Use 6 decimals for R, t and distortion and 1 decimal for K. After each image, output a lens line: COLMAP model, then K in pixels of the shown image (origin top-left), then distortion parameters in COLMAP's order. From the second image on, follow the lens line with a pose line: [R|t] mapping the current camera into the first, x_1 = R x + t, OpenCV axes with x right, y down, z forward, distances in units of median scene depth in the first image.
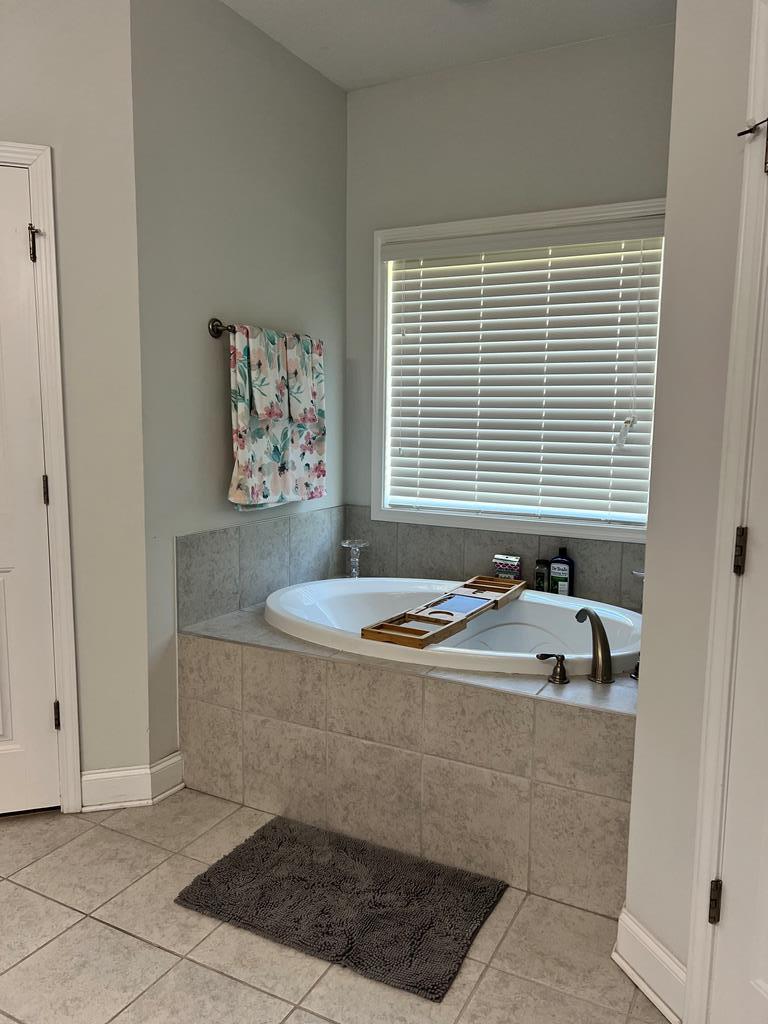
lens RADIAL K [[770.0, 0, 384.0], [0, 770.0, 524.8], [0, 0, 1]] dist [0.114005, -0.189007]
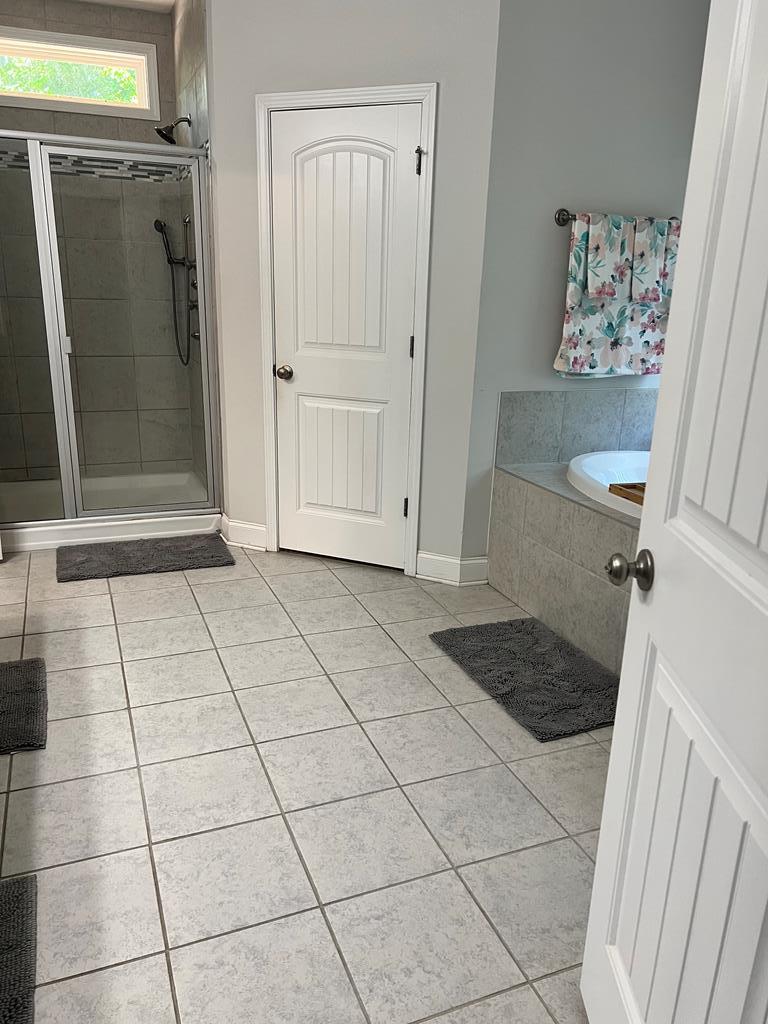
lens RADIAL K [[770.0, 0, 384.0], [0, 770.0, 524.8], [0, 0, 1]] dist [0.114005, -0.189007]
pose [[0.768274, 0.204367, -0.606622, 0.380505], [-0.112743, 0.976053, 0.186039, 0.012410], [0.630115, -0.074536, 0.772916, -0.119820]]
